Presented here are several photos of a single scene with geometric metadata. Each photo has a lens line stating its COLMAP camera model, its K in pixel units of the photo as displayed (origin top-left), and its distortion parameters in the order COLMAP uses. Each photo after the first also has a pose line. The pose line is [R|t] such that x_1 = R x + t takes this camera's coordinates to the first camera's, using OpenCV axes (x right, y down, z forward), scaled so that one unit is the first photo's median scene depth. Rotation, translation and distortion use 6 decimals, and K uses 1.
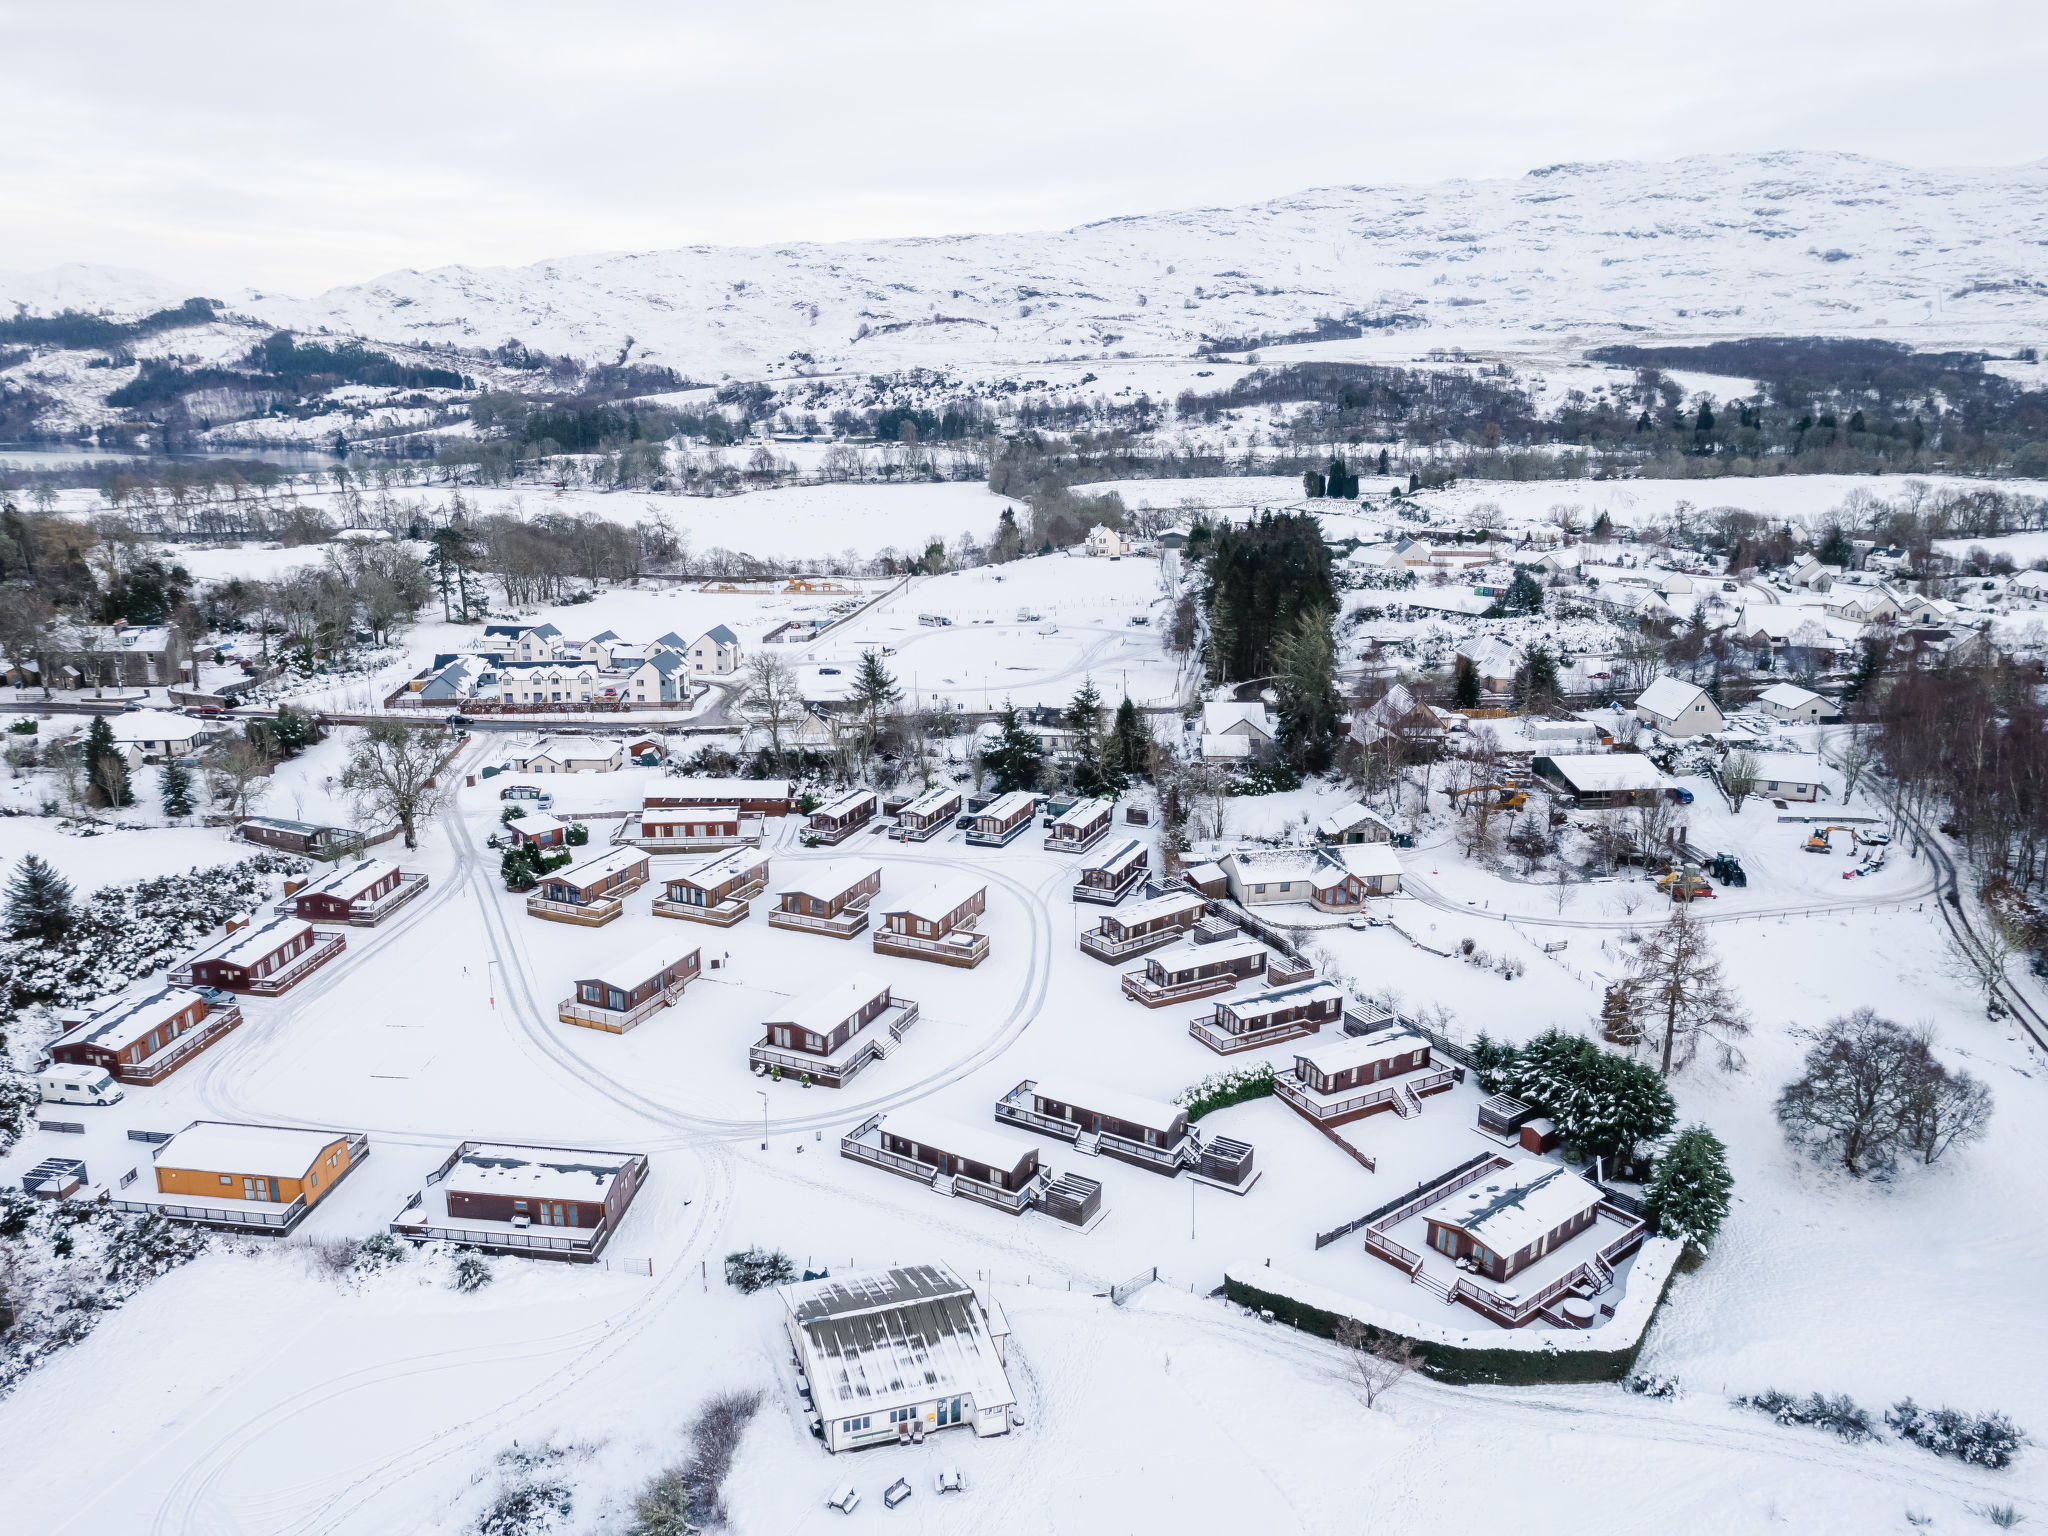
lens RADIAL K [[1374.7, 0, 1024.0], [0, 1374.7, 768.0], [0, 0, 1]] dist [-0.082181, 0.072275]
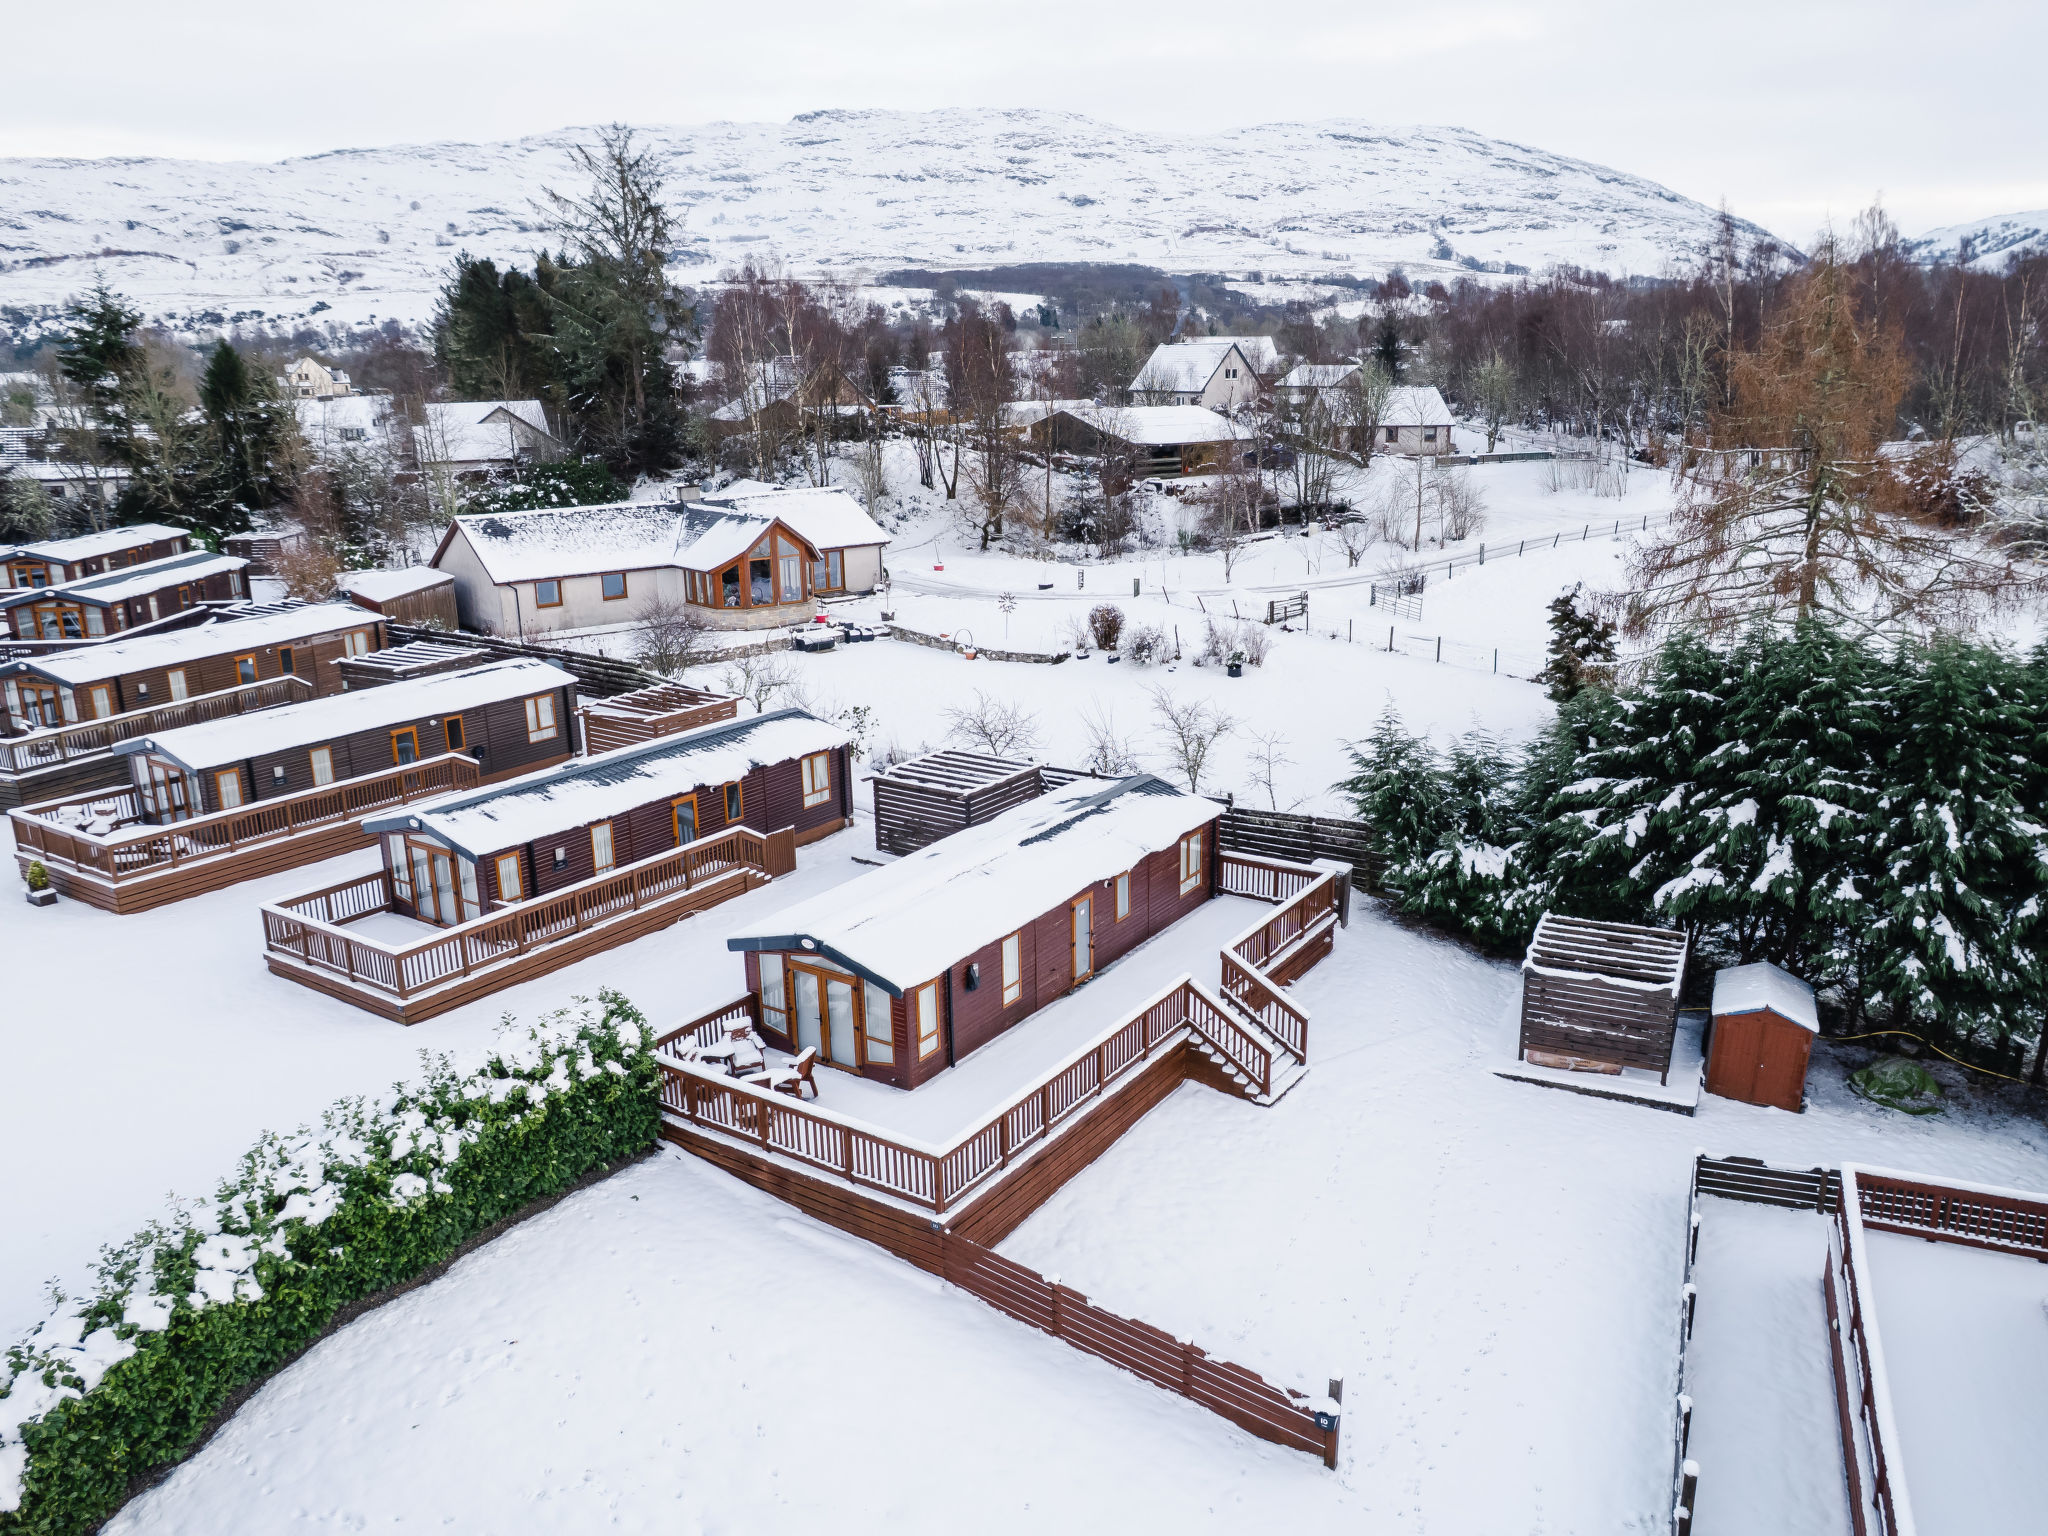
lens RADIAL K [[1374.7, 0, 1024.0], [0, 1374.7, 768.0], [0, 0, 1]] dist [-0.082181, 0.072275]
pose [[0.881321, -0.143476, 0.450209, 0.019141], [0.141898, 0.989172, 0.037462, 0.023979], [-0.450709, 0.030868, 0.892137, 0.103617]]
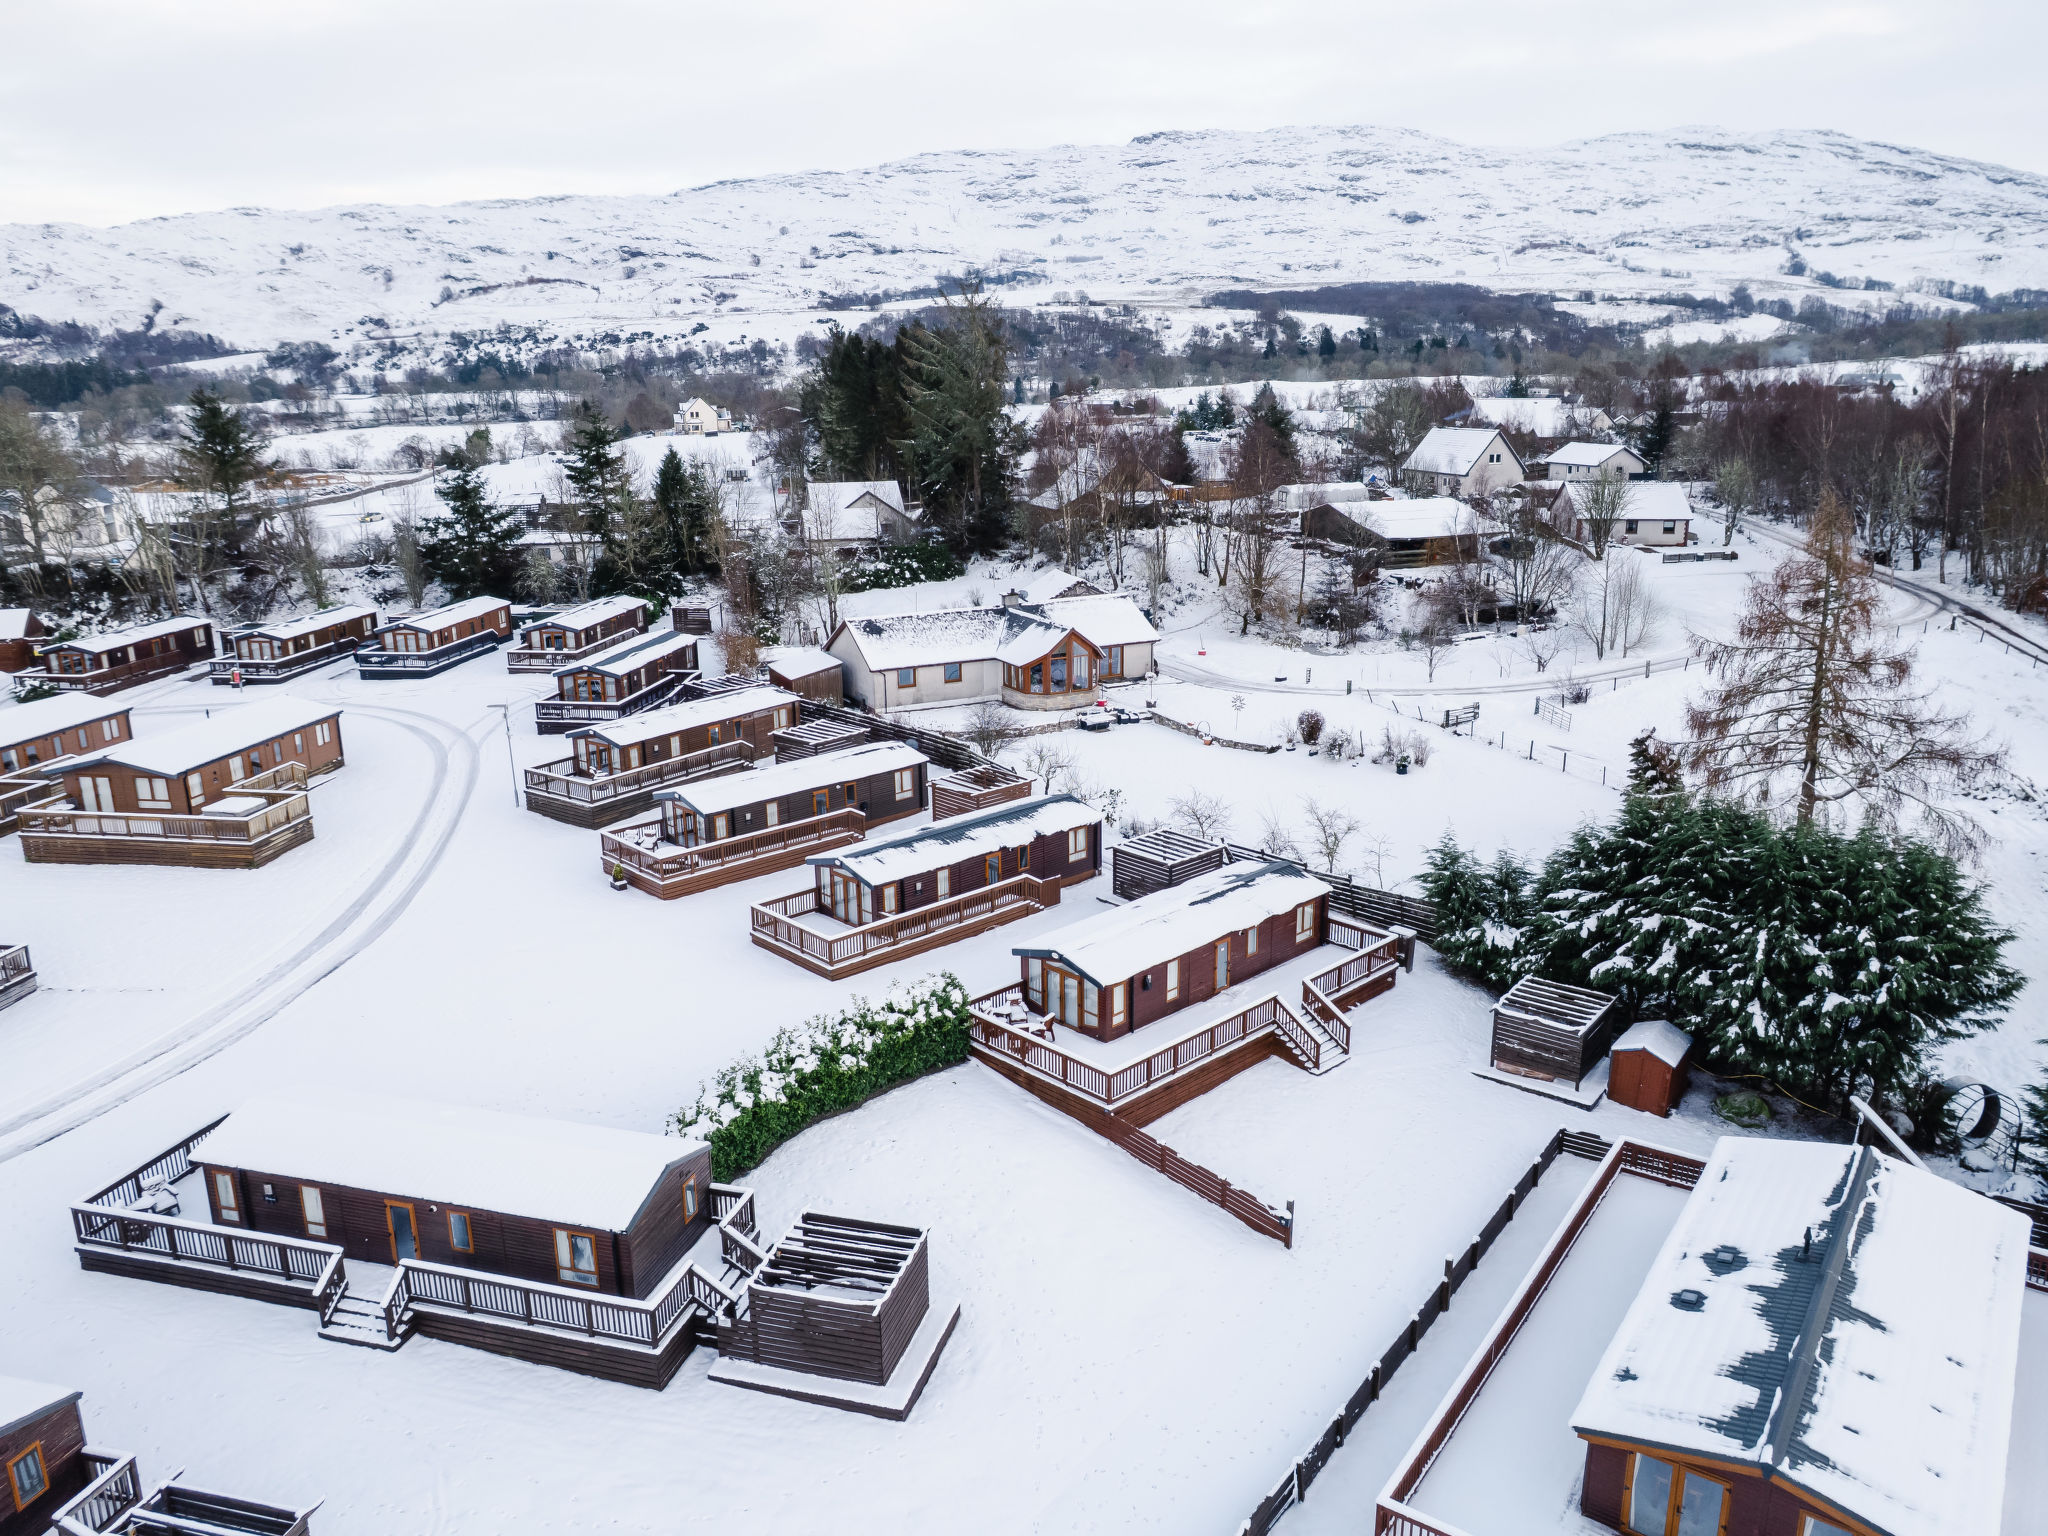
lens RADIAL K [[1344.1, 0, 1046.5], [0, 1344.1, 772.2], [0, 0, 1]] dist [-0.060681, 0.026069]
pose [[0.961639, -0.087573, 0.259964, 0.014912], [0.085896, 0.996145, 0.017827, 0.020431], [-0.260523, 0.005186, 0.965454, 0.083679]]
